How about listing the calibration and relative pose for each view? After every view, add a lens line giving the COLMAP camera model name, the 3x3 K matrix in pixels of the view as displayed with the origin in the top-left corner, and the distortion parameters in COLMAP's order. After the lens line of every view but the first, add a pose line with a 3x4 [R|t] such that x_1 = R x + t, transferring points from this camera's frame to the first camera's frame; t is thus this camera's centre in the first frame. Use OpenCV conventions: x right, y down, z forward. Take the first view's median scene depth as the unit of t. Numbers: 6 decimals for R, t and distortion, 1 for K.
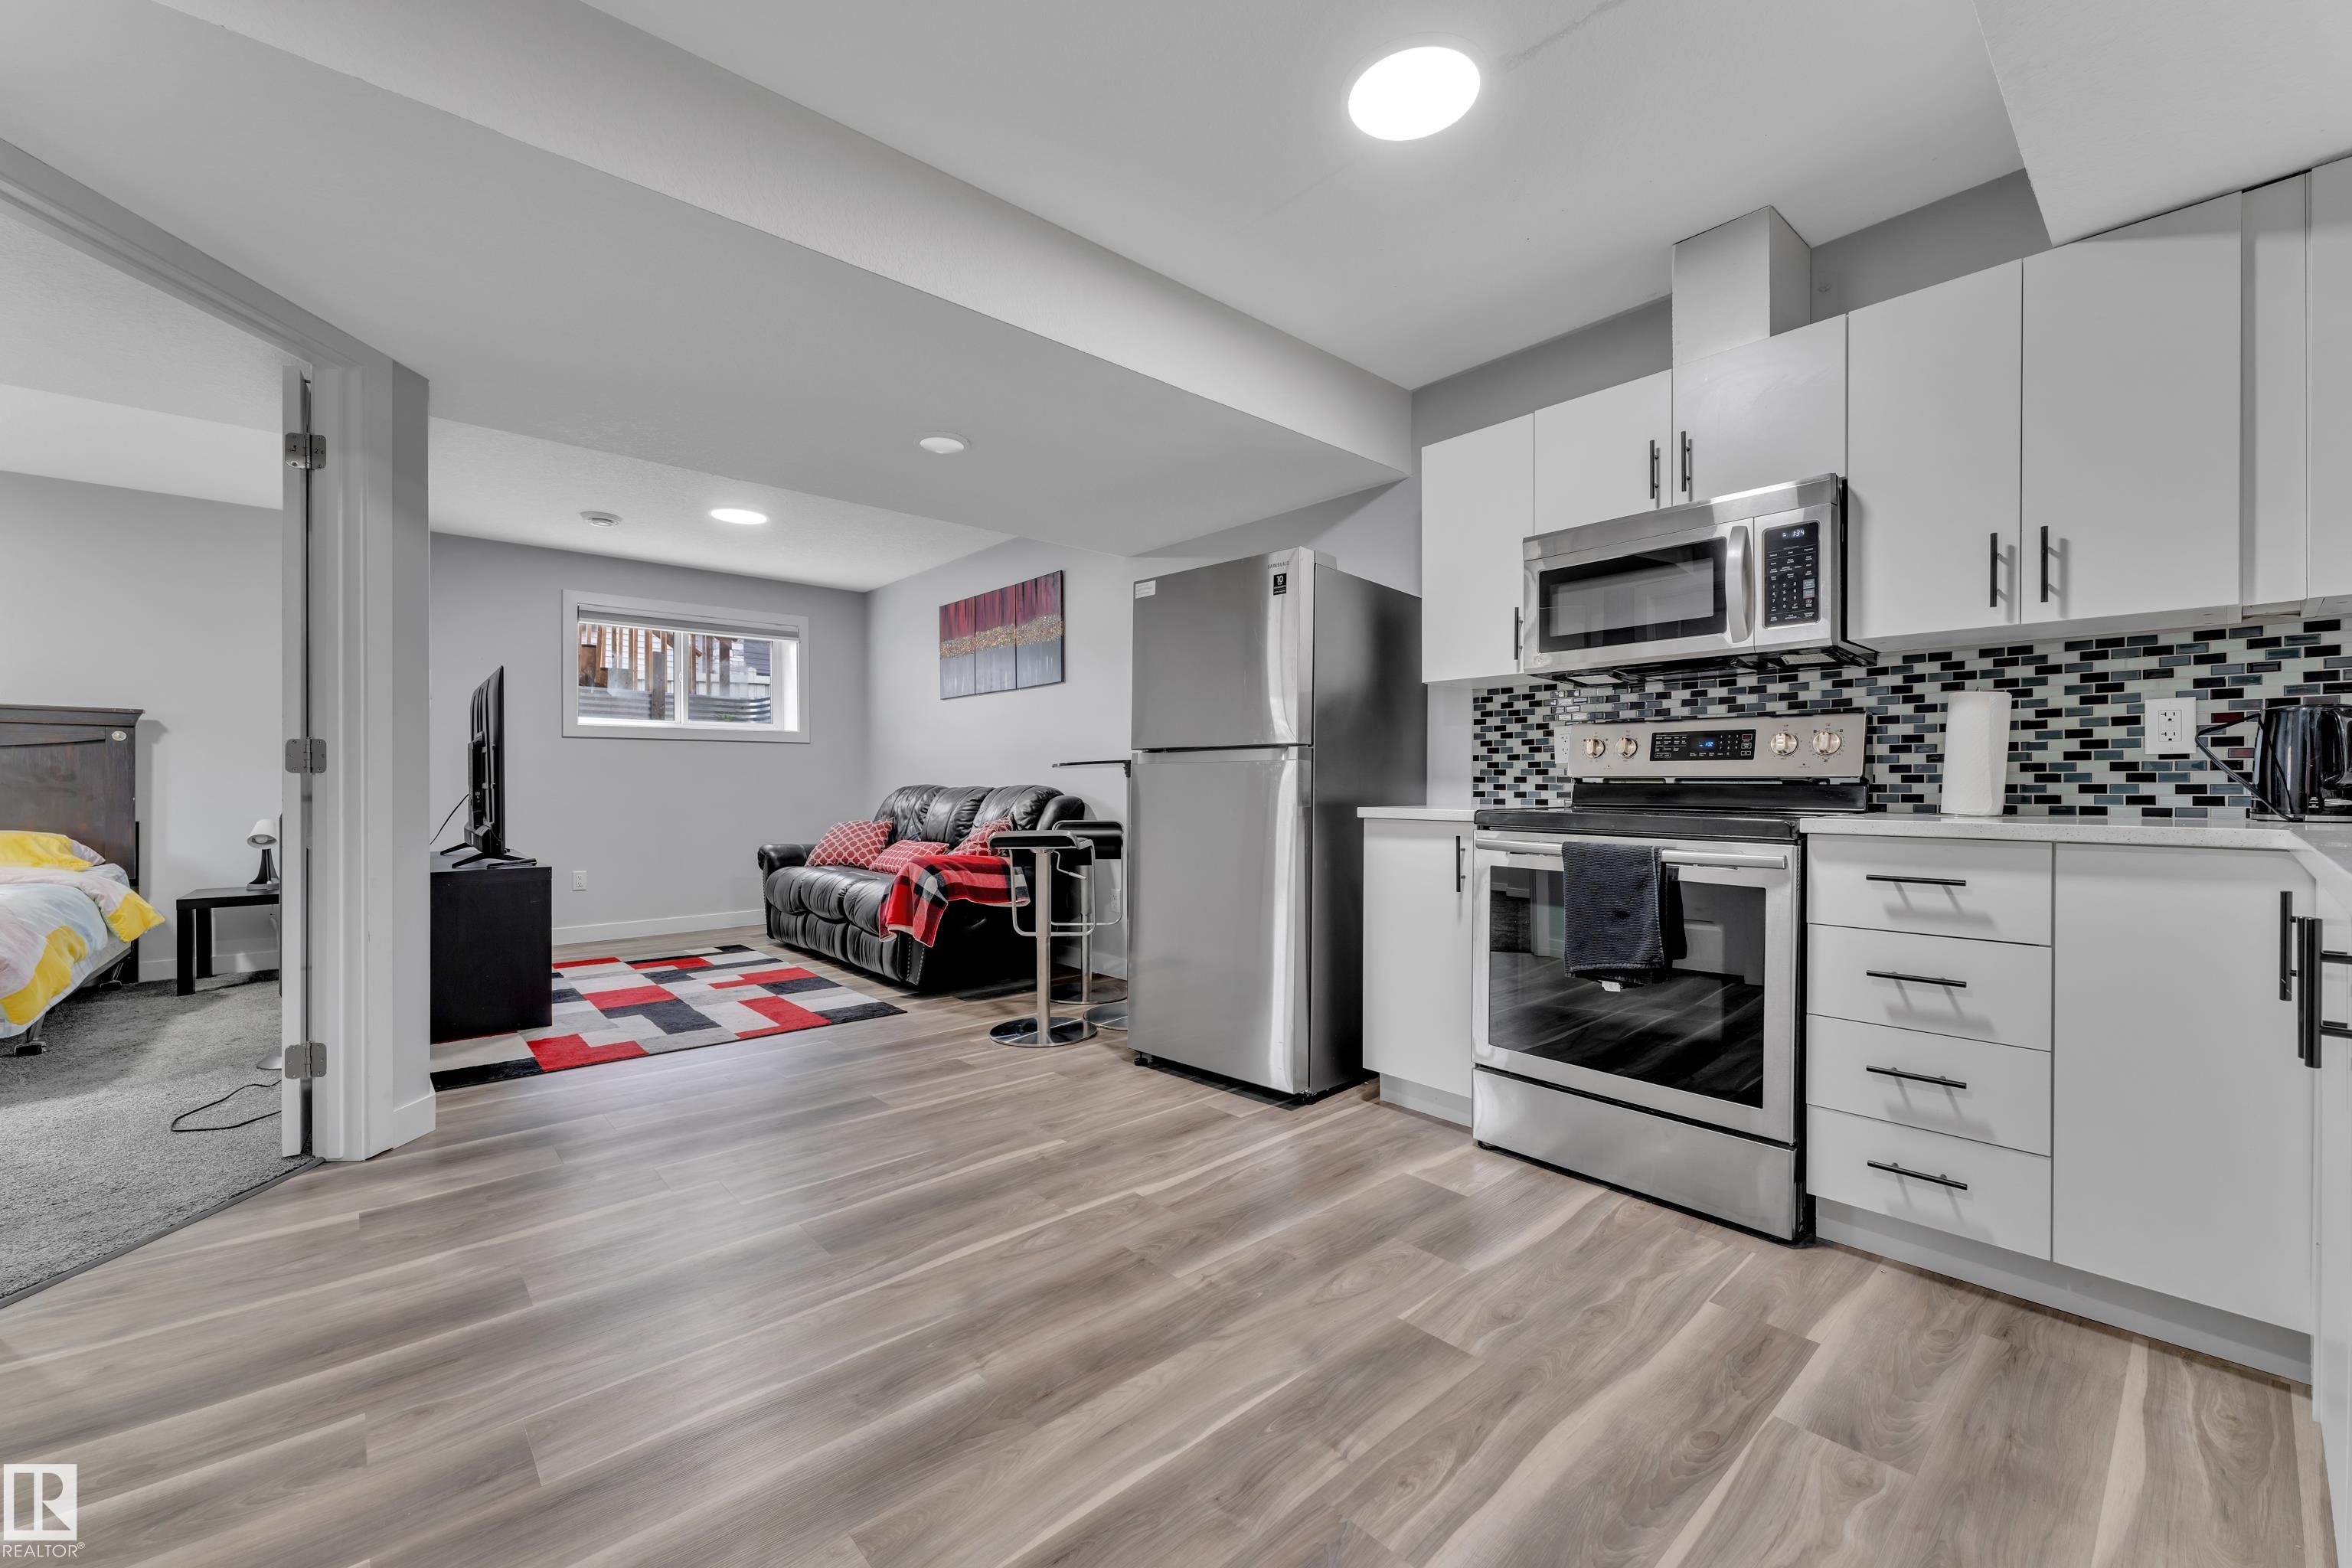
lens RADIAL K [[942.7, 0, 1168.5], [0, 942.7, 783.3], [0, 0, 1]] dist [0.000062, 0.000724]
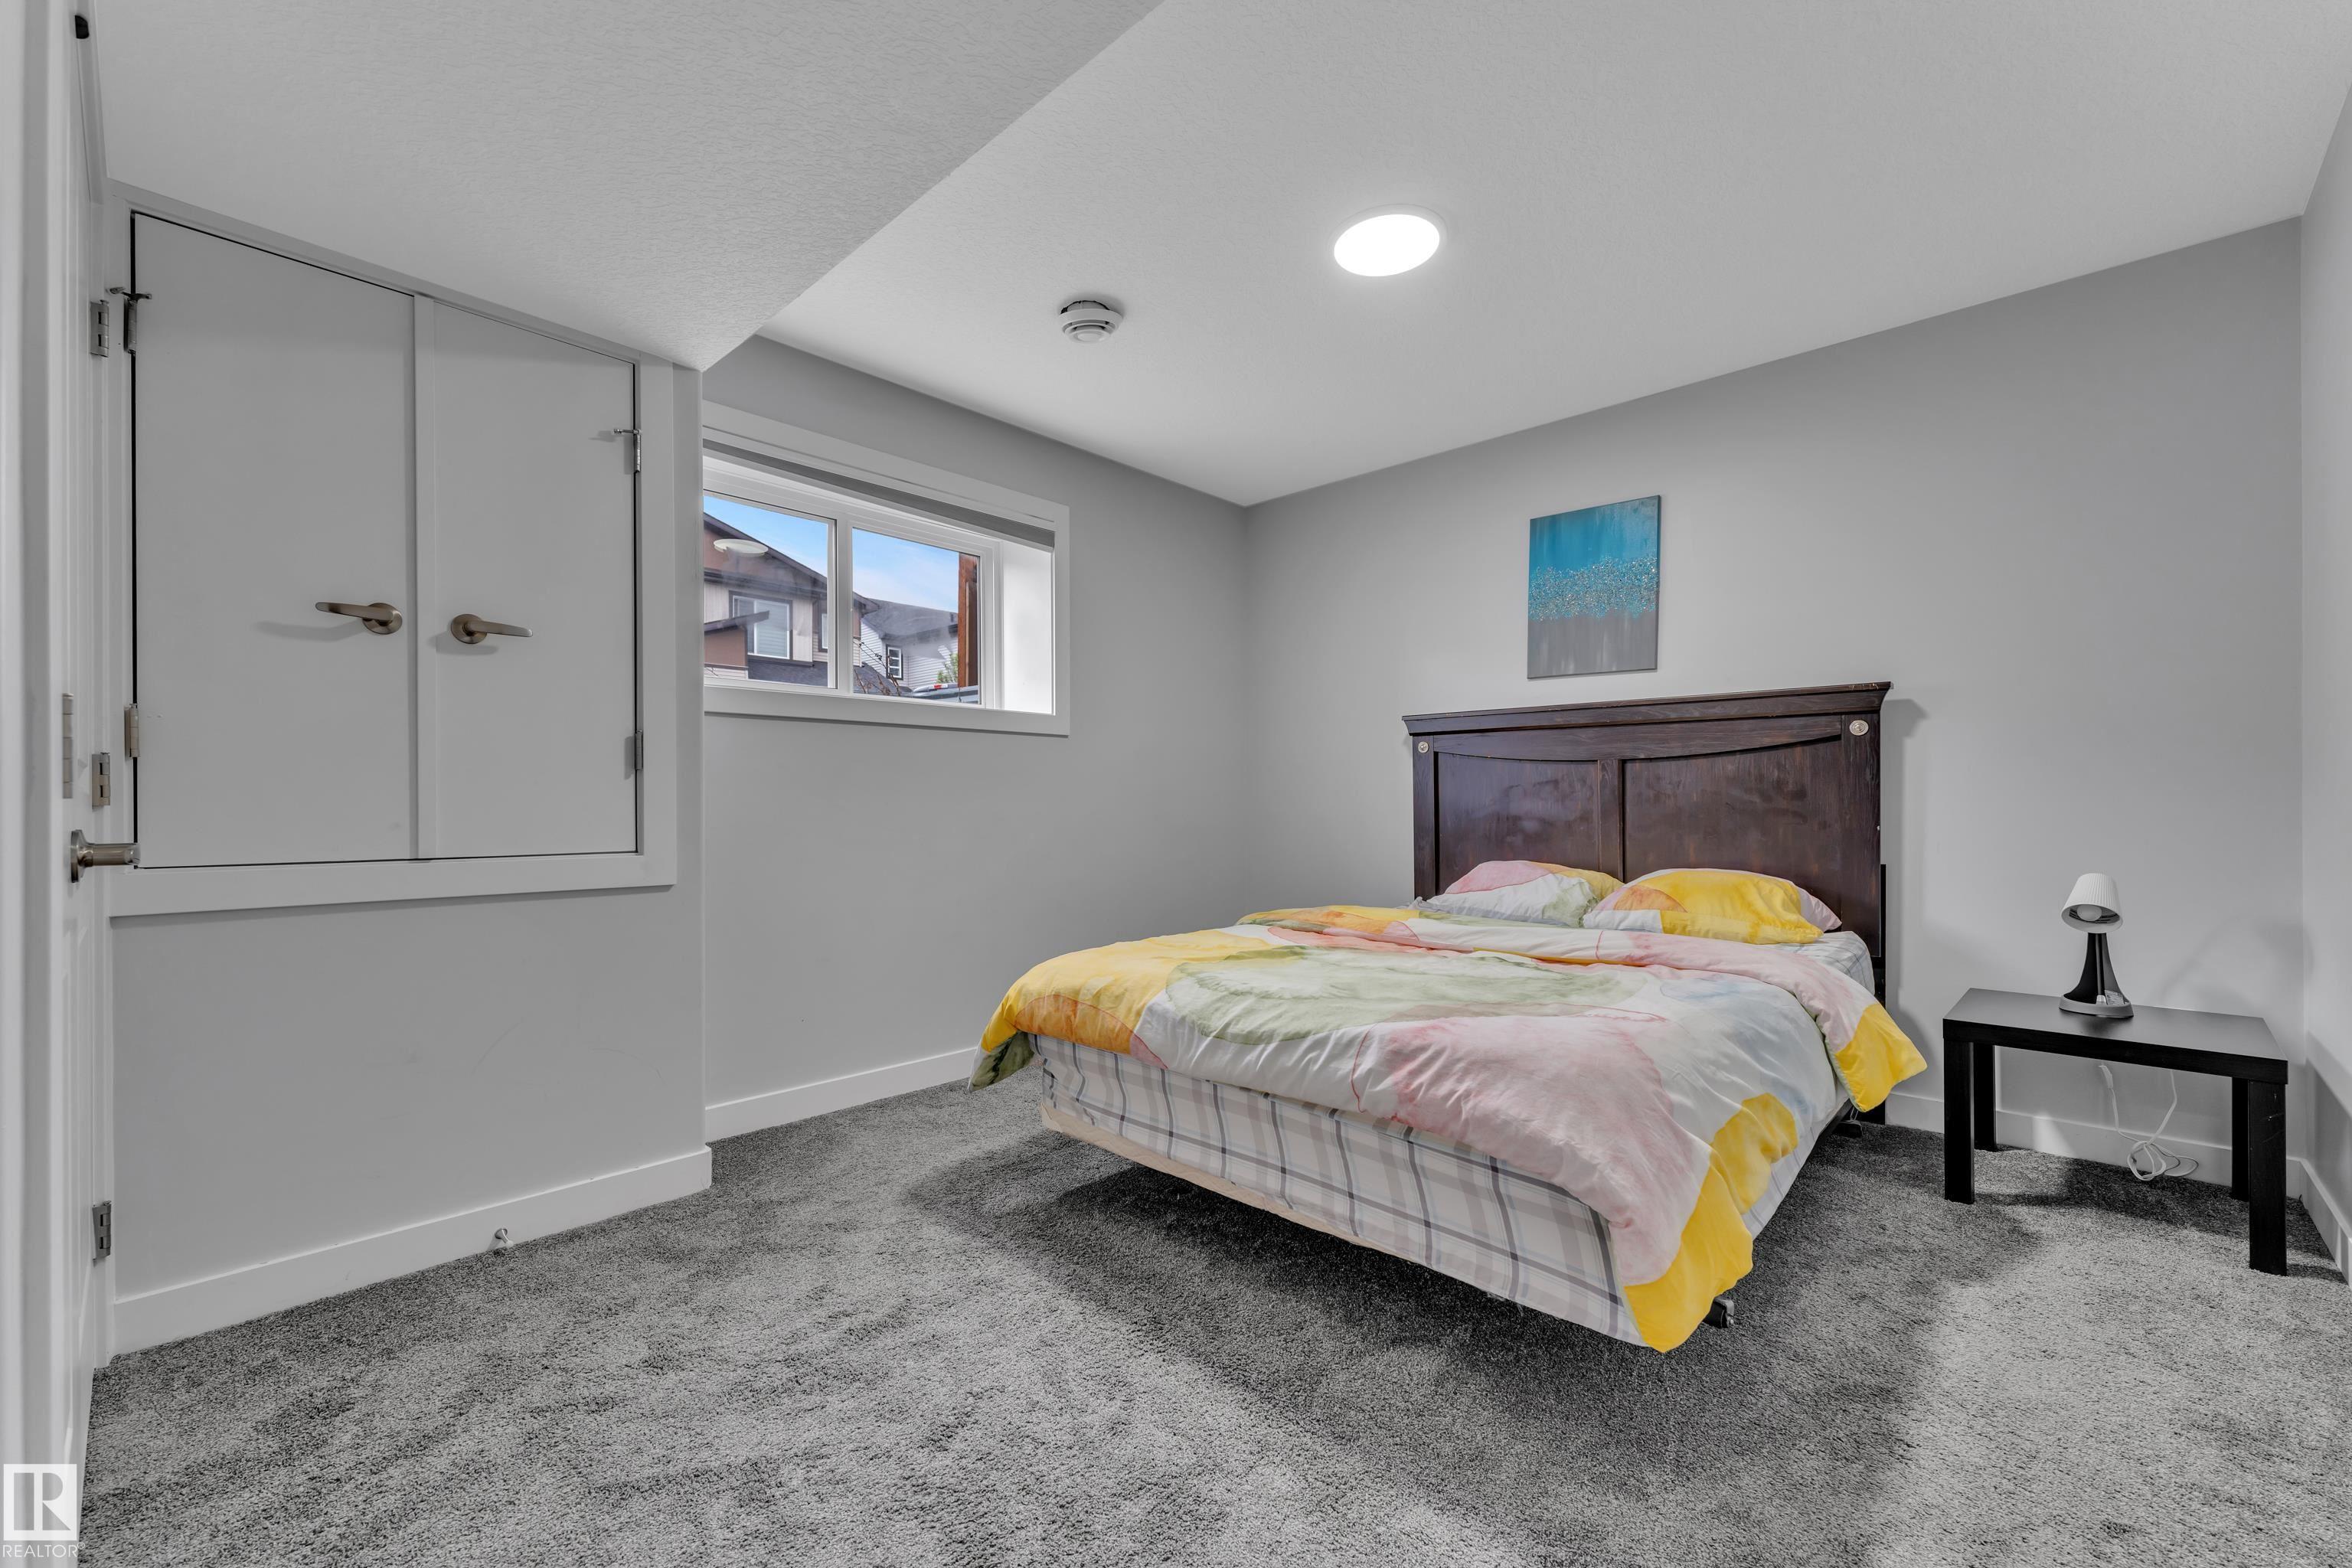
lens RADIAL K [[942.7, 0, 1181.3], [0, 942.7, 801.8], [0, 0, 1]] dist [0.000062, 0.000724]
pose [[0.096786, -0.000635, -0.995305, -0.538200], [0.001511, 0.999999, -0.000491, -0.001533], [0.995304, -0.001456, 0.096787, 0.497136]]
